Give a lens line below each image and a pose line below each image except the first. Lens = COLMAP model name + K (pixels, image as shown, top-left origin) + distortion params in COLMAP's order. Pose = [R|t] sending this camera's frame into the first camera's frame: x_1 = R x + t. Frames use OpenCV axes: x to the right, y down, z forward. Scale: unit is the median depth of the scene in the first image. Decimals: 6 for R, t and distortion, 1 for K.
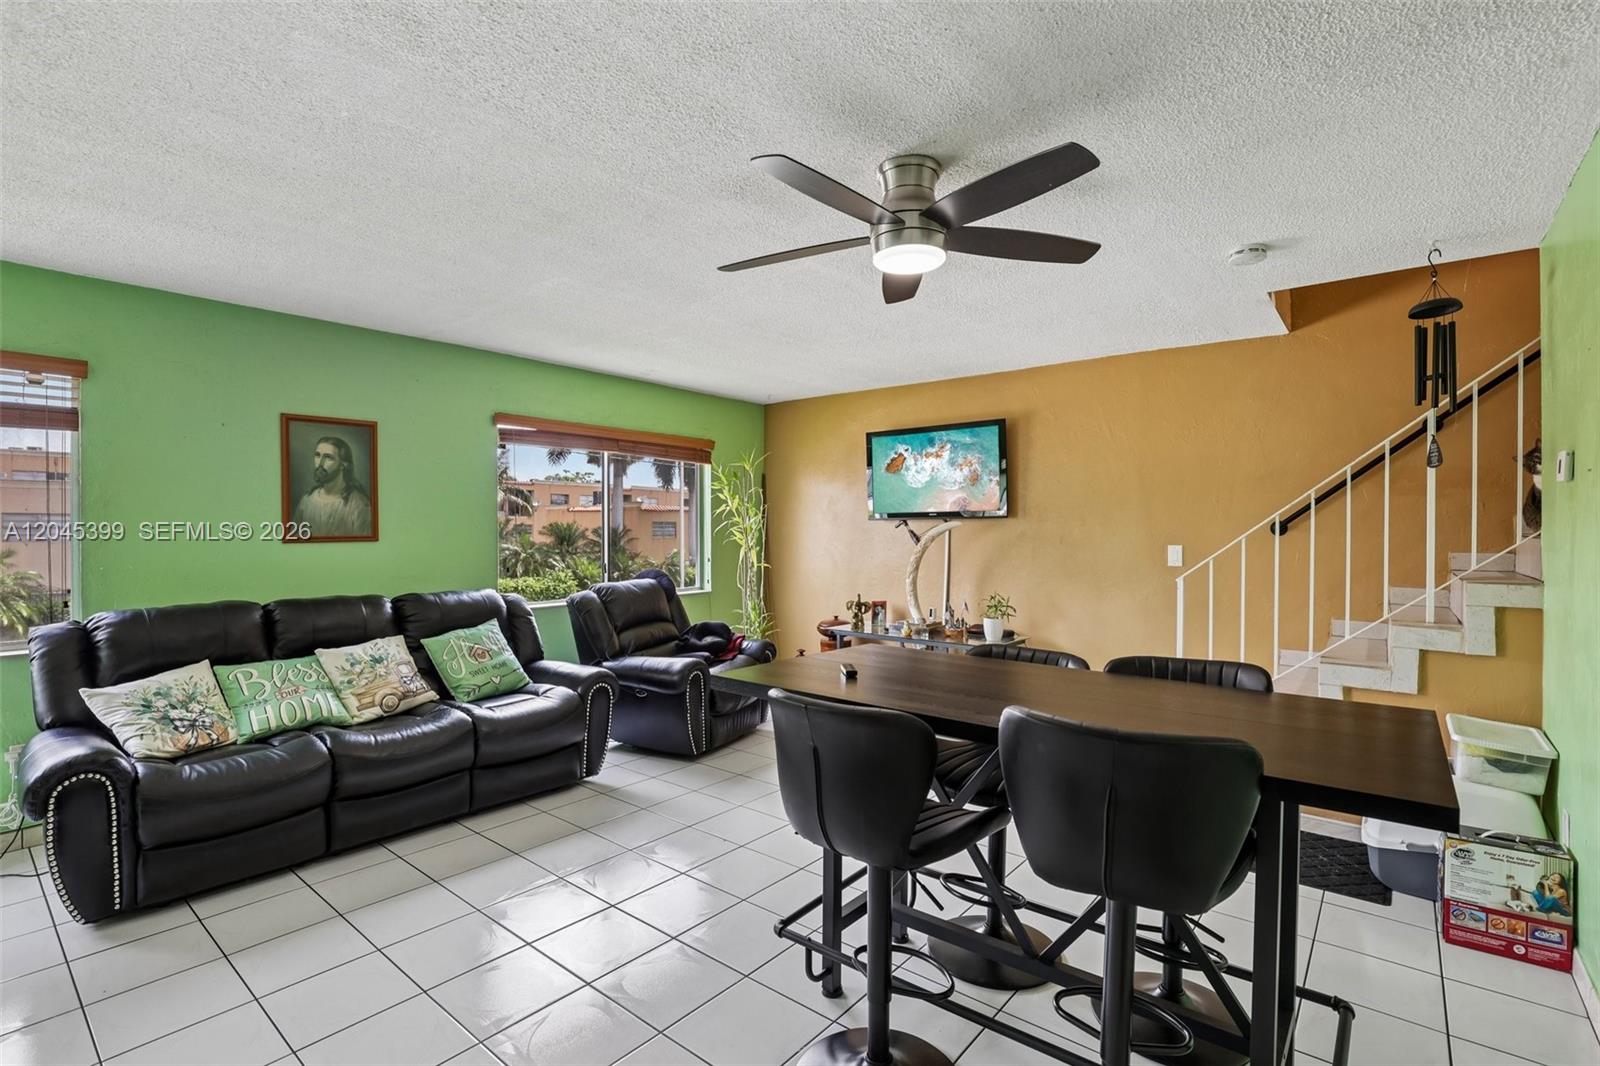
lens RADIAL K [[745.8, 0, 807.9], [0, 745.8, 532.6], [0, 0, 1]] dist [-0.035647, 0.008157]
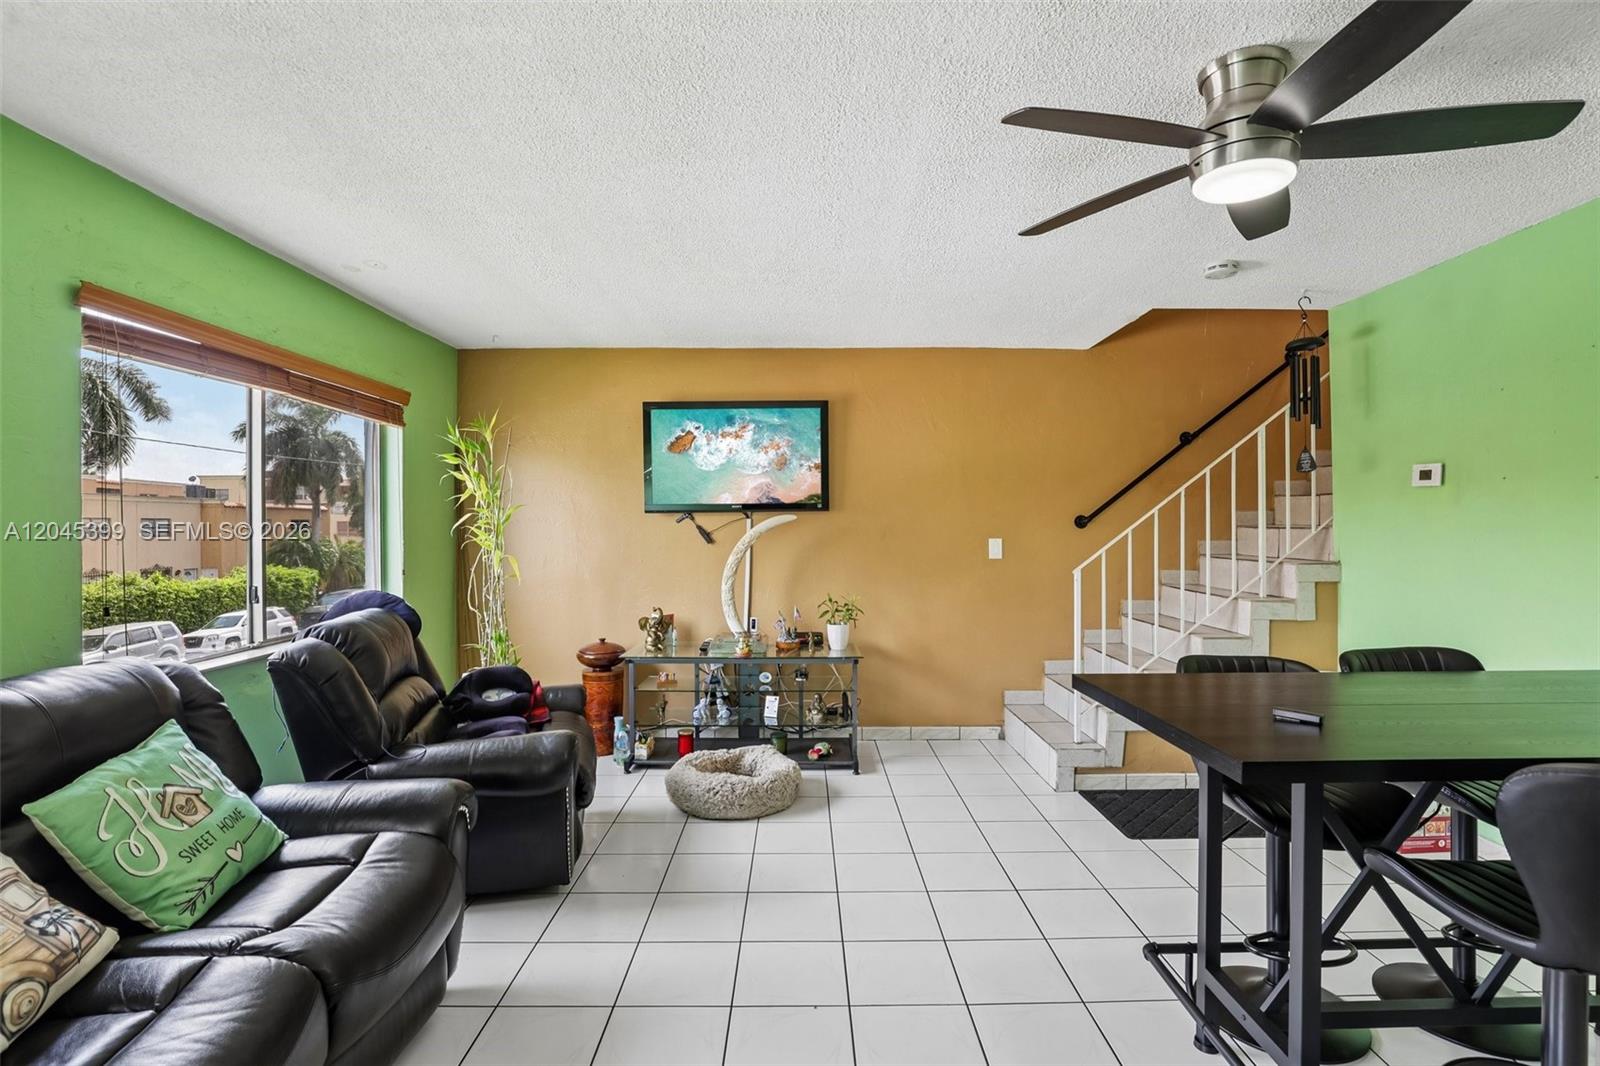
lens RADIAL K [[745.8, 0, 807.5], [0, 745.8, 523.9], [0, 0, 1]] dist [-0.035647, 0.008157]
pose [[0.770397, -0.002999, 0.637558, -0.440352], [0.006457, 0.999974, -0.003098, -0.002140], [-0.637532, 0.006503, 0.770396, 0.428667]]
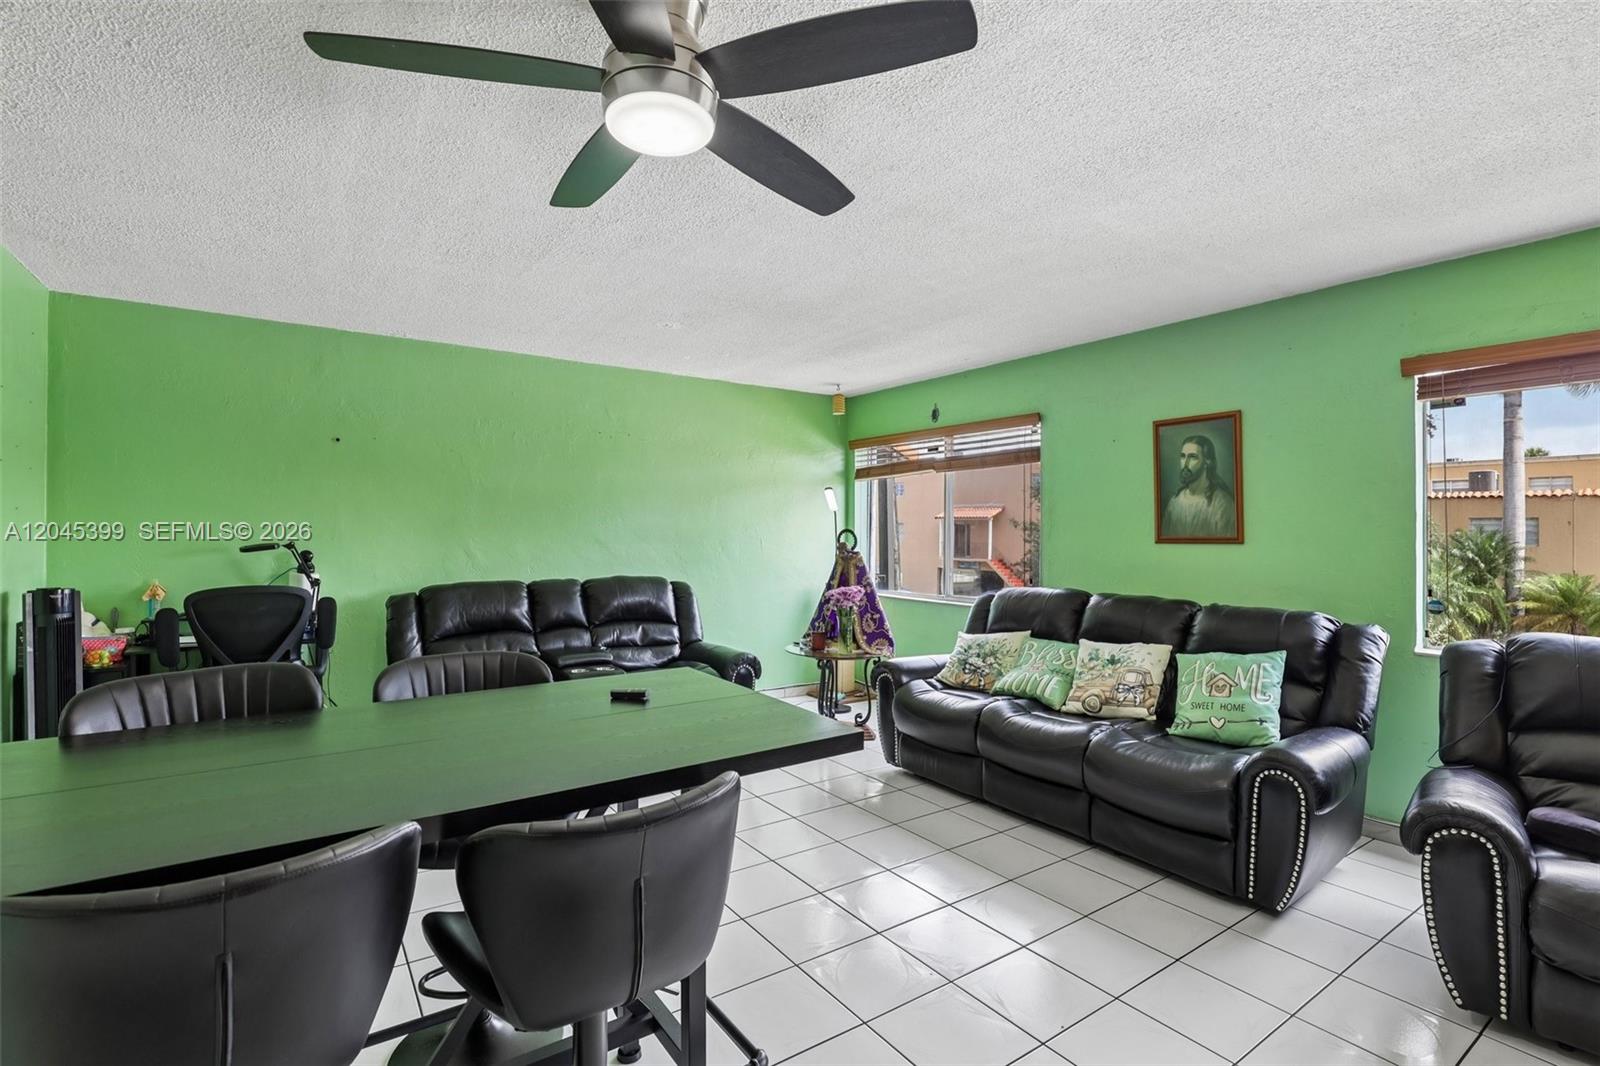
lens RADIAL K [[745.8, 0, 811.2], [0, 745.8, 531.5], [0, 0, 1]] dist [-0.035647, 0.008157]
pose [[-0.275318, -0.001804, -0.961351, 0.449537], [-0.008303, 0.999965, 0.000501, 0.000817], [0.961317, 0.008121, -0.275324, 0.810634]]
